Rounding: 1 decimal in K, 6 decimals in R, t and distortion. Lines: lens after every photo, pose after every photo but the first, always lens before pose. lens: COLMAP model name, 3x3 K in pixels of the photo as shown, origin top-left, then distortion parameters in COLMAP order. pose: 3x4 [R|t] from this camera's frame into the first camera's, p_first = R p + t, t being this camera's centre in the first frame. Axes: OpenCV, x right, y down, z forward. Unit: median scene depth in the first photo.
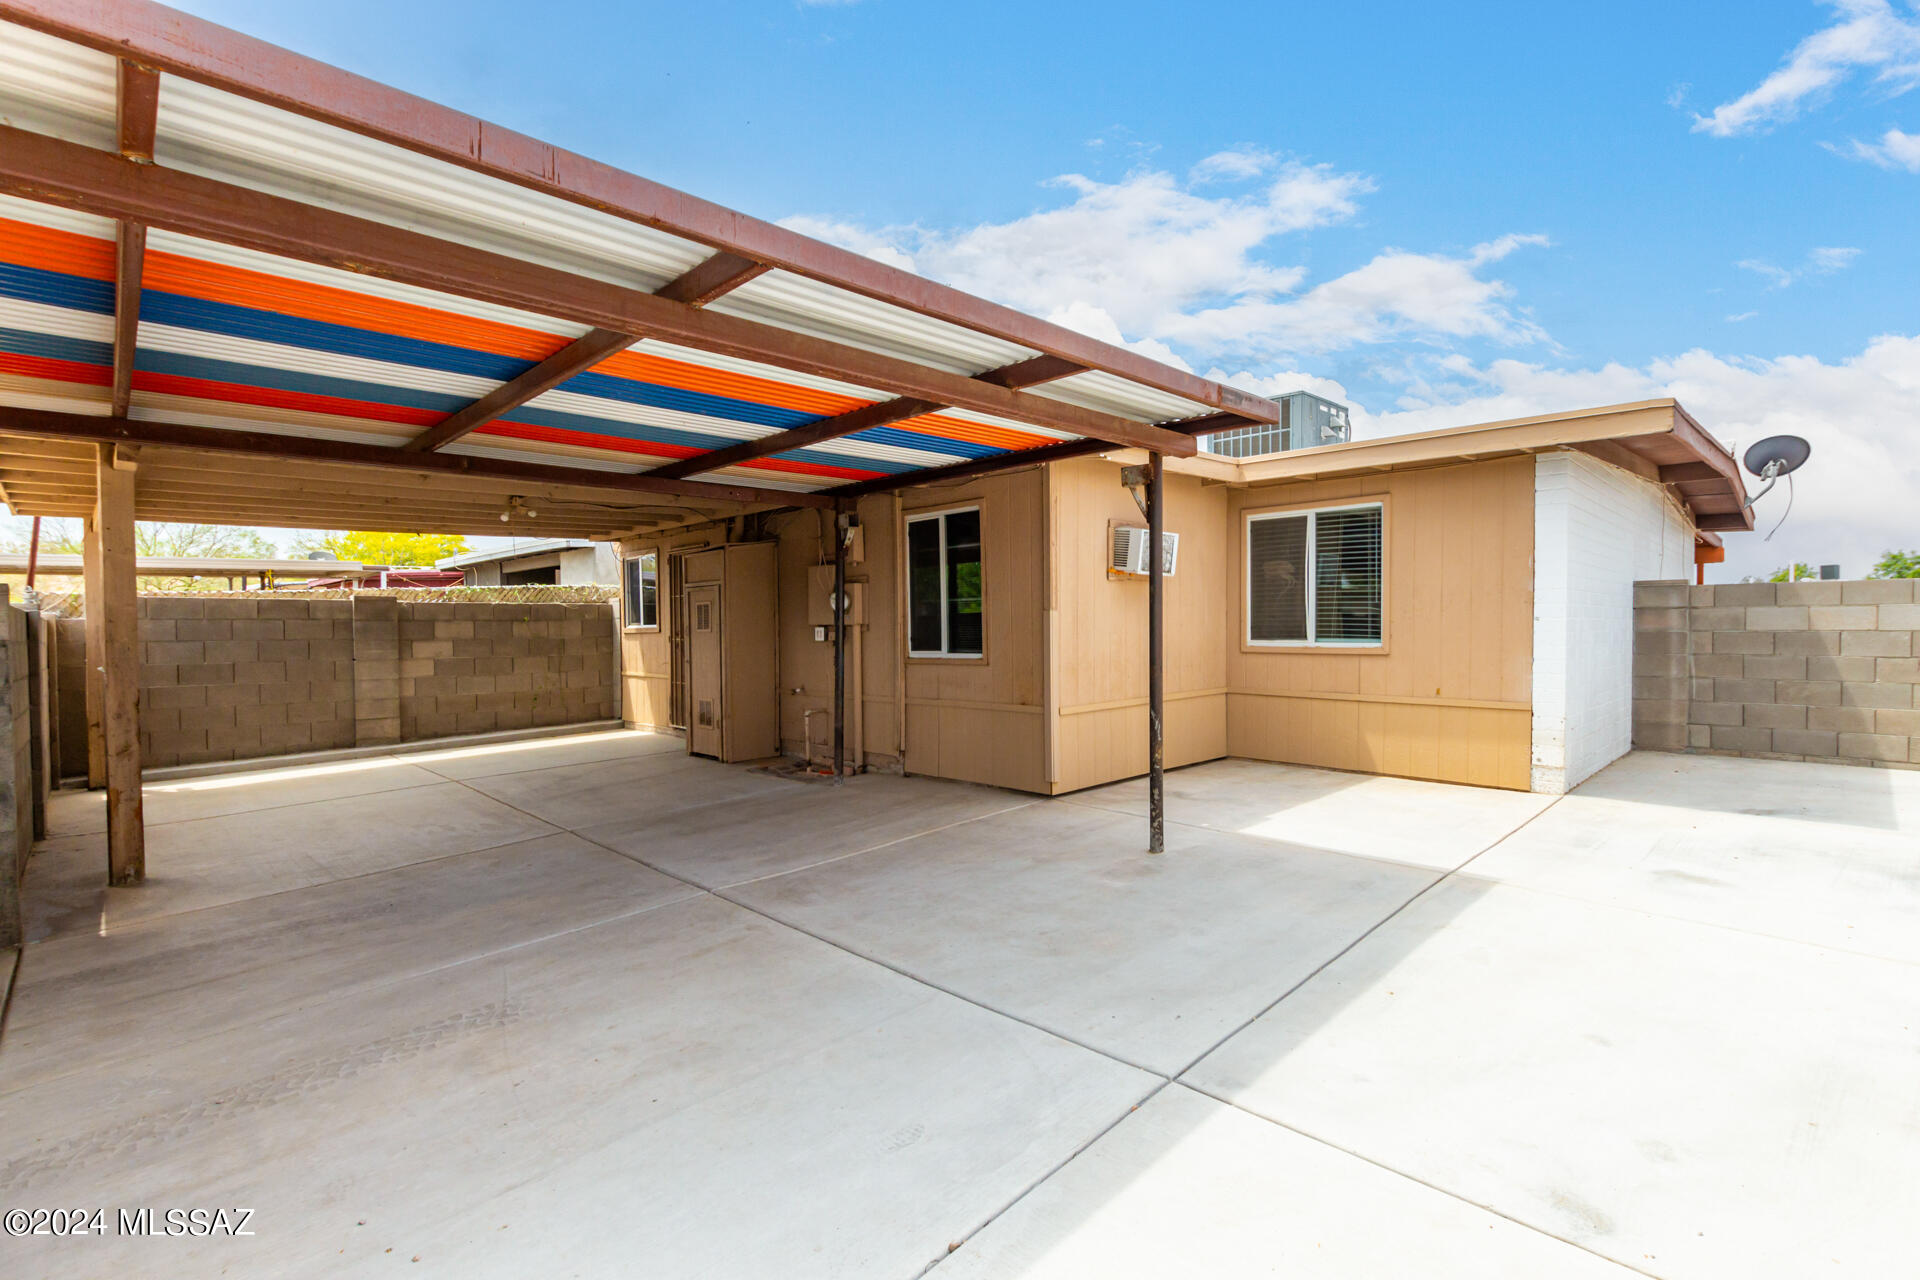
lens RADIAL K [[884.4, 0, 949.5], [0, 884.4, 645.8], [0, 0, 1]] dist [0.007796, -0.001709]
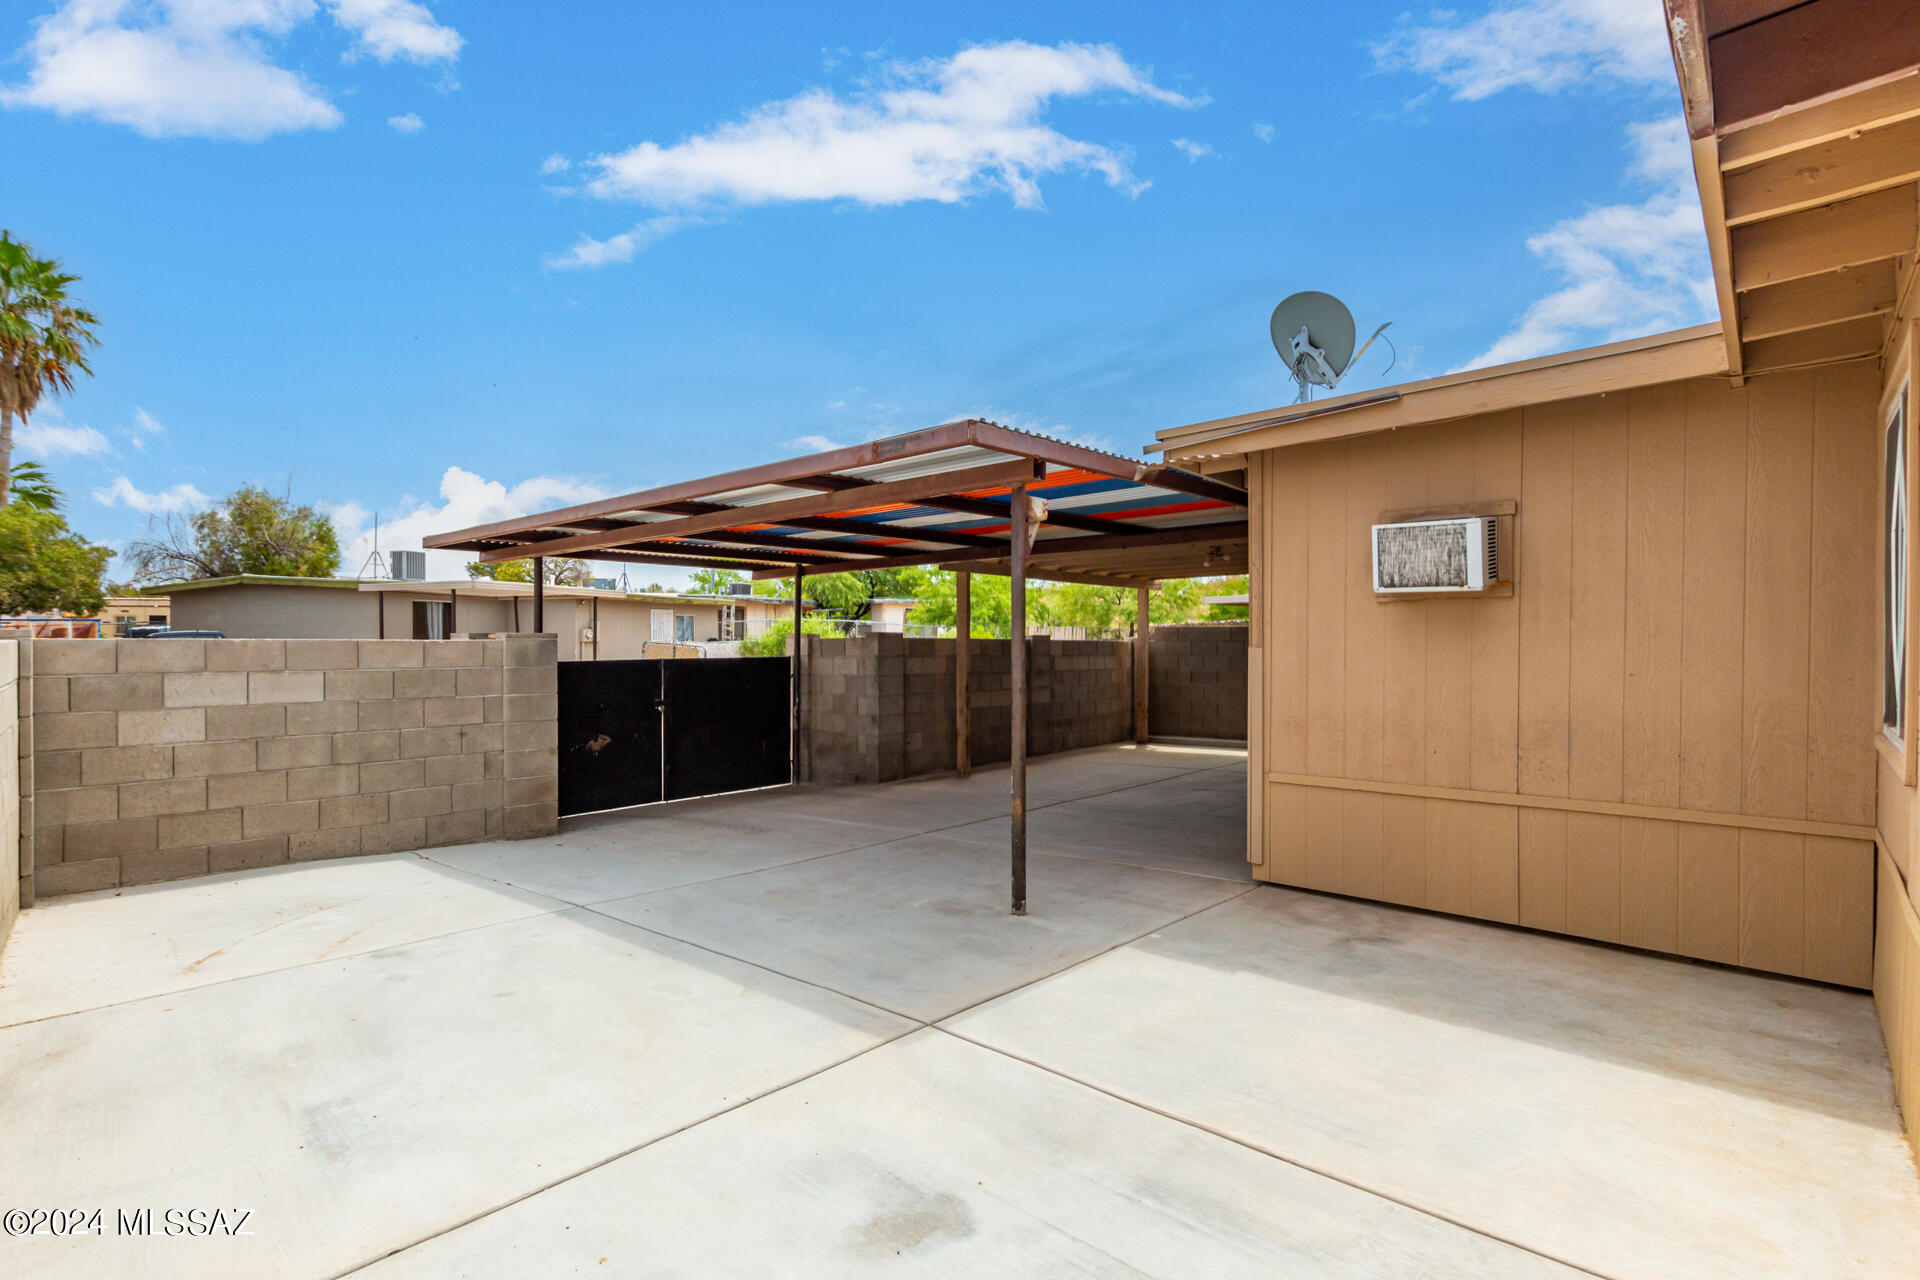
lens RADIAL K [[884.4, 0, 946.0], [0, 884.4, 645.8], [0, 0, 1]] dist [0.007796, -0.001709]
pose [[0.066432, 0.003775, -0.997784, 1.012121], [-0.022217, 0.999751, 0.002303, -0.041969], [0.997544, 0.022015, 0.066499, 0.756090]]
